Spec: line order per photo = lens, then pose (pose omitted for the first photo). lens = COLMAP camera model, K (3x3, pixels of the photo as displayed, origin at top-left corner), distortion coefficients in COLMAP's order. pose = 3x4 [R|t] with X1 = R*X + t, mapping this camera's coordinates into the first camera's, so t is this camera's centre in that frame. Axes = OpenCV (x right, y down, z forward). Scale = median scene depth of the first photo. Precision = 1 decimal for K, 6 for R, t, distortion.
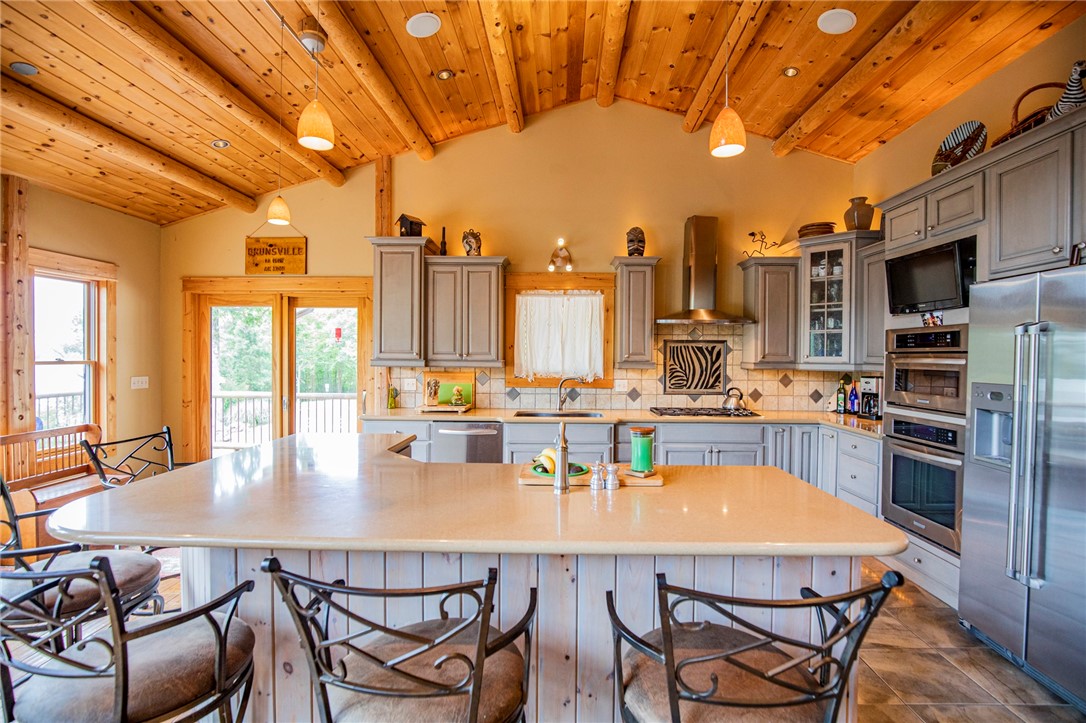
lens RADIAL K [[504.5, 0, 553.0], [0, 504.5, 361.4], [0, 0, 1]] dist [-0.028034, 0.001444]
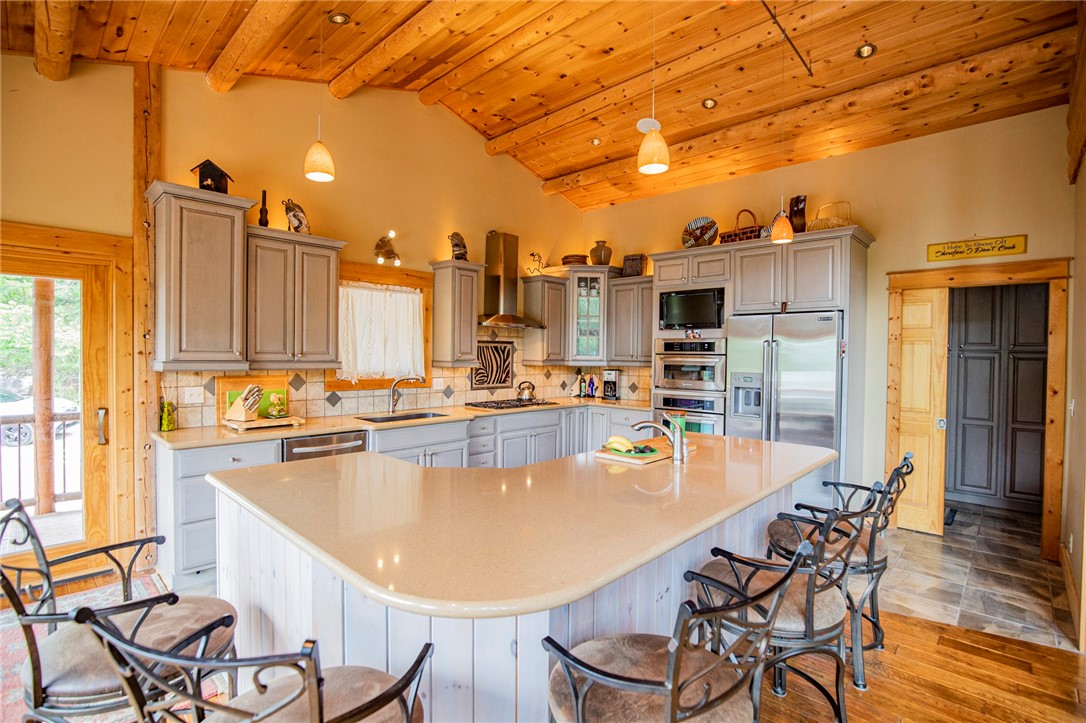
lens RADIAL K [[504.5, 0, 550.8], [0, 504.5, 362.0], [0, 0, 1]] dist [-0.028034, 0.001444]
pose [[0.670931, -0.012201, 0.741420, -0.480223], [0.001916, 0.999890, 0.014721, -0.011441], [-0.741518, -0.008456, 0.670880, 0.146706]]
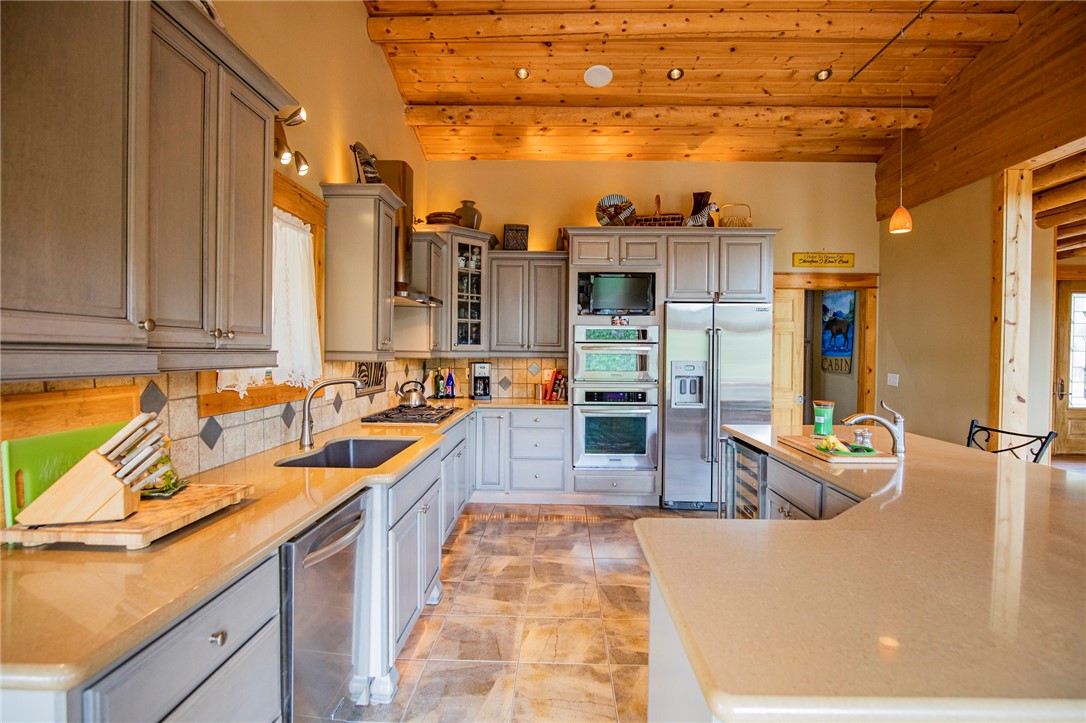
lens RADIAL K [[519.8, 0, 548.8], [0, 519.8, 363.8], [0, 0, 1]] dist [-0.028366, -0.001198]
pose [[0.010172, -0.030672, 0.999478, -0.498960], [0.003734, 0.999524, 0.030635, -0.002366], [-0.999941, 0.003420, 0.010282, 0.743112]]
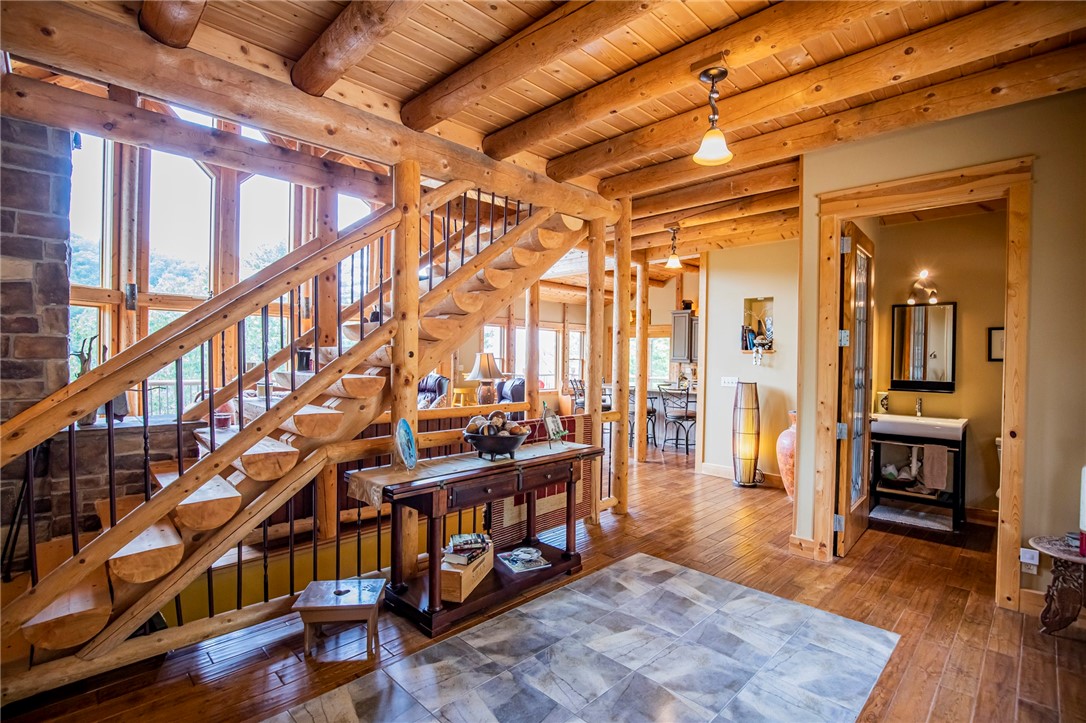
lens RADIAL K [[504.5, 0, 545.2], [0, 504.5, 360.2], [0, 0, 1]] dist [-0.028034, 0.001444]
pose [[0.719874, 0.005986, -0.694079, 0.895795], [-0.012300, 0.999916, -0.004134, 0.015869], [0.693996, 0.011513, 0.719887, -1.197518]]
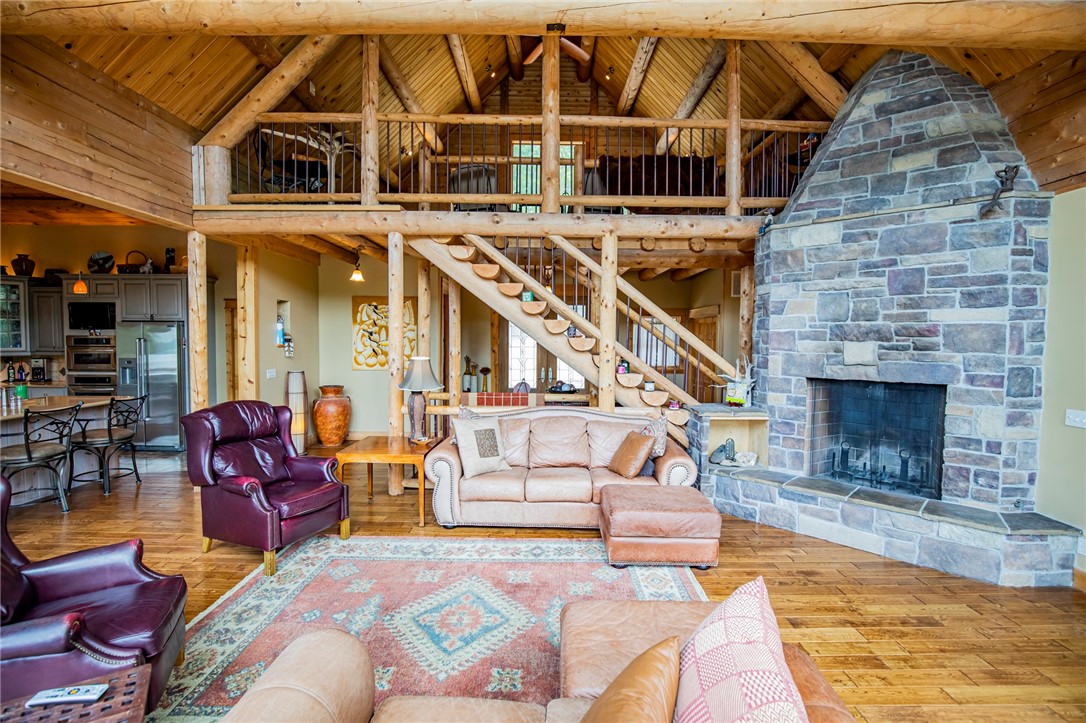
lens RADIAL K [[504.5, 0, 545.6], [0, 504.5, 362.7], [0, 0, 1]] dist [-0.028034, 0.001444]
pose [[-0.025928, -0.054497, 0.998177, -1.034575], [0.002998, 0.998504, 0.054593, -0.039484], [-0.999659, 0.004408, -0.025726, -0.686011]]
